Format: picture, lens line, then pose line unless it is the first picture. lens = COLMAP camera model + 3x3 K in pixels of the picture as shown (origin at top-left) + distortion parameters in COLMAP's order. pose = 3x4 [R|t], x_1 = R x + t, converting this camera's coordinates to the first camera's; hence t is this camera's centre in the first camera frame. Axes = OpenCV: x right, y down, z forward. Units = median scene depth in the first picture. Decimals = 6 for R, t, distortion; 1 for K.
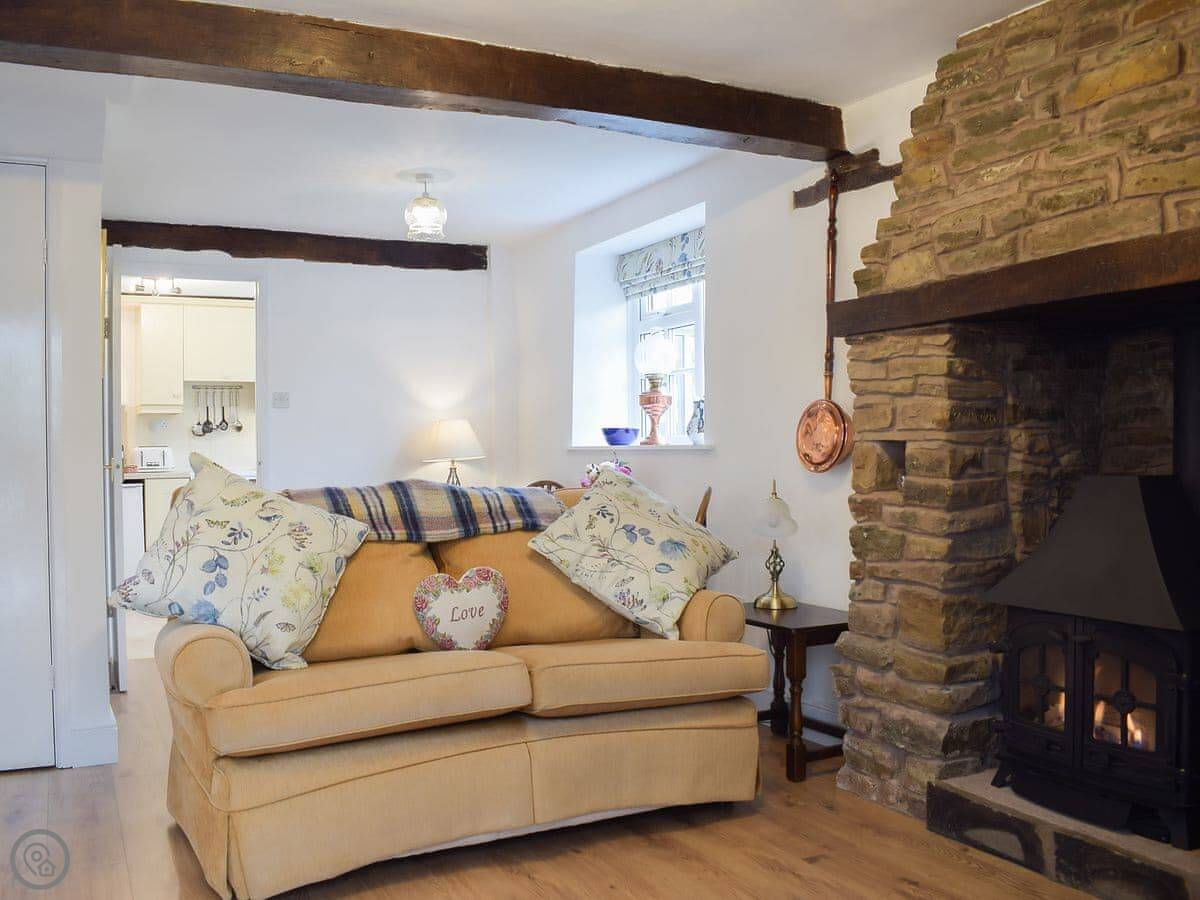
lens RADIAL K [[1073.4, 0, 484.1], [0, 1073.4, 462.8], [0, 0, 1]] dist [-0.103750, 0.022294]
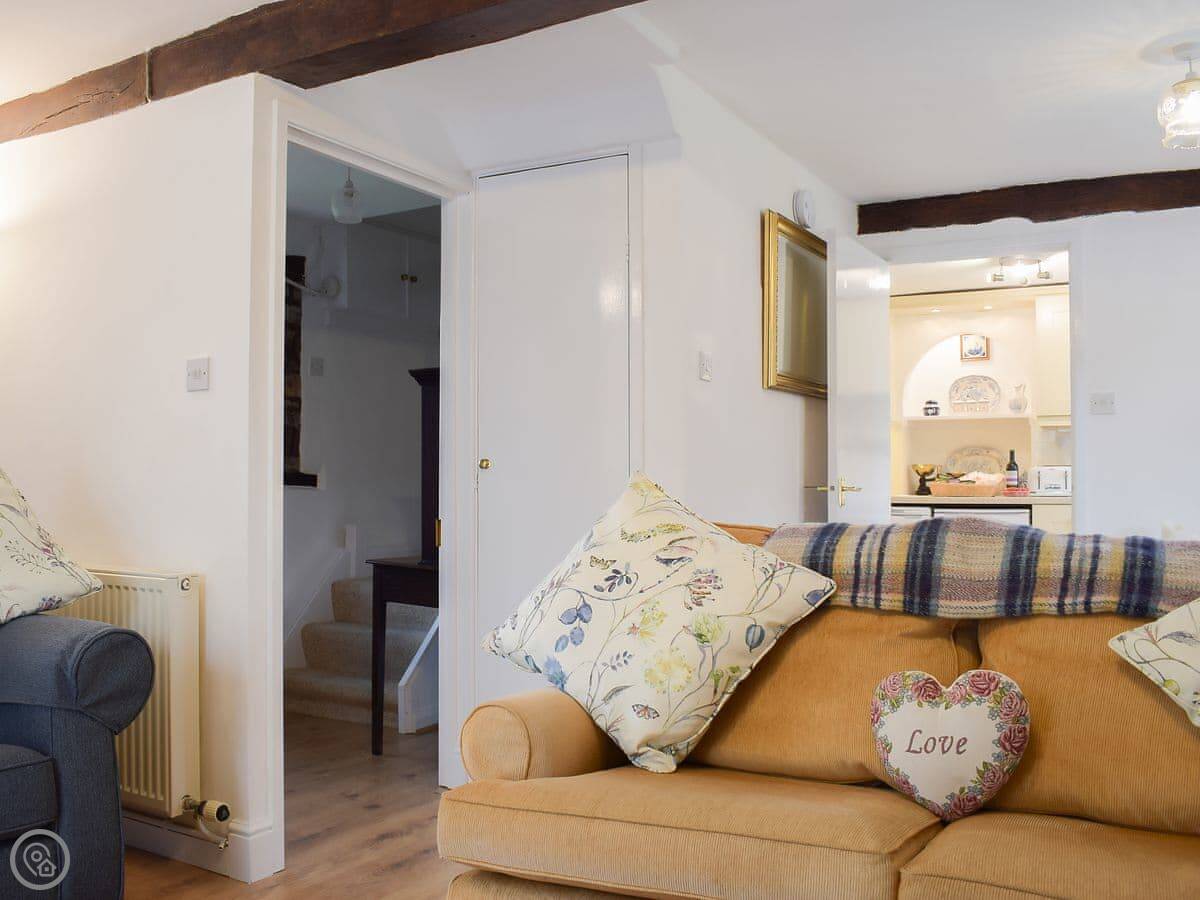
lens RADIAL K [[1073.4, 0, 484.1], [0, 1073.4, 462.8], [0, 0, 1]] dist [-0.103750, 0.022294]
pose [[0.547963, 0.001627, -0.836501, 0.345710], [-0.017165, 0.999809, -0.009300, -0.006946], [0.836326, 0.019454, 0.547887, 0.482044]]
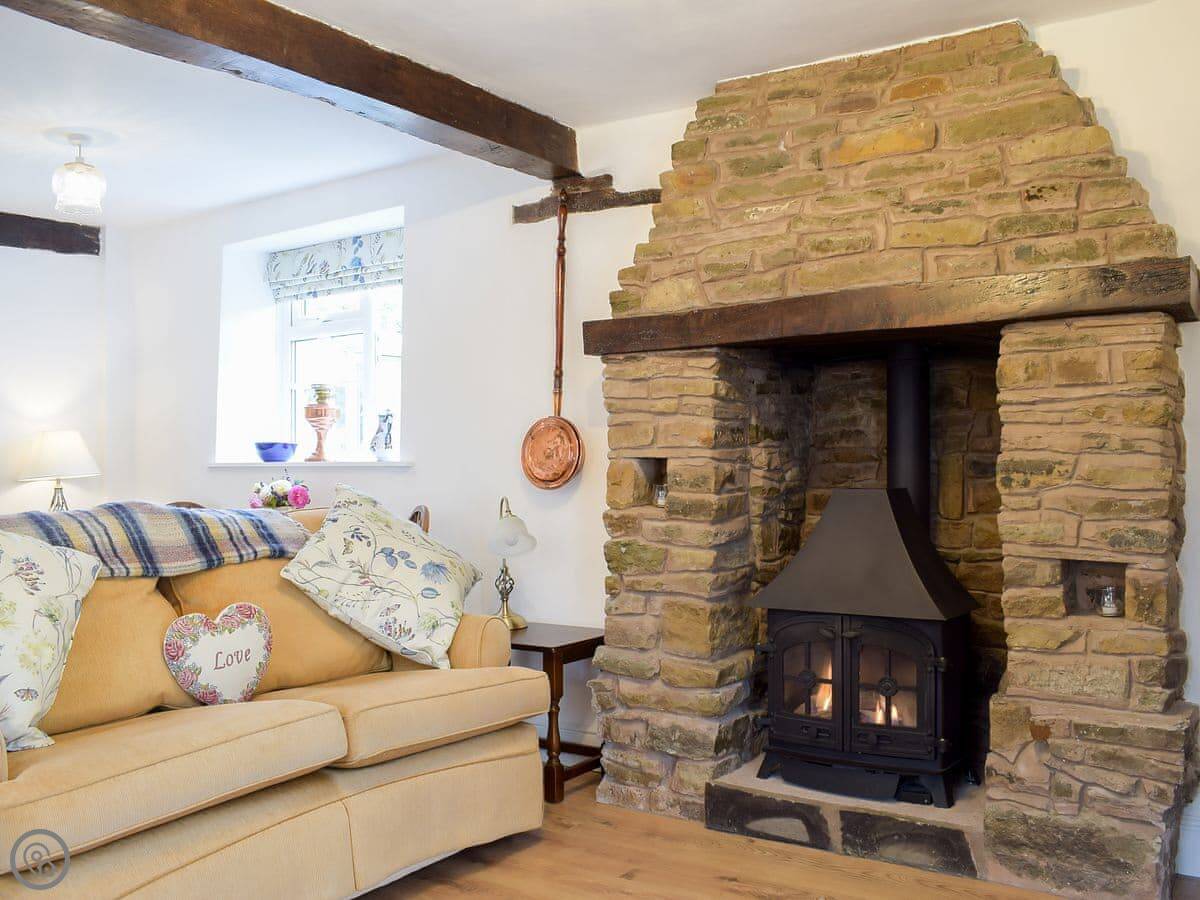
lens RADIAL K [[1109.8, 0, 629.2], [0, 1109.8, 448.8], [0, 0, 1]] dist [-0.102238, 0.015607]
pose [[0.837743, 0.010567, 0.545962, -0.233833], [0.005474, 0.999600, -0.027746, 0.000368], [-0.546037, 0.026233, 0.837351, 0.104248]]
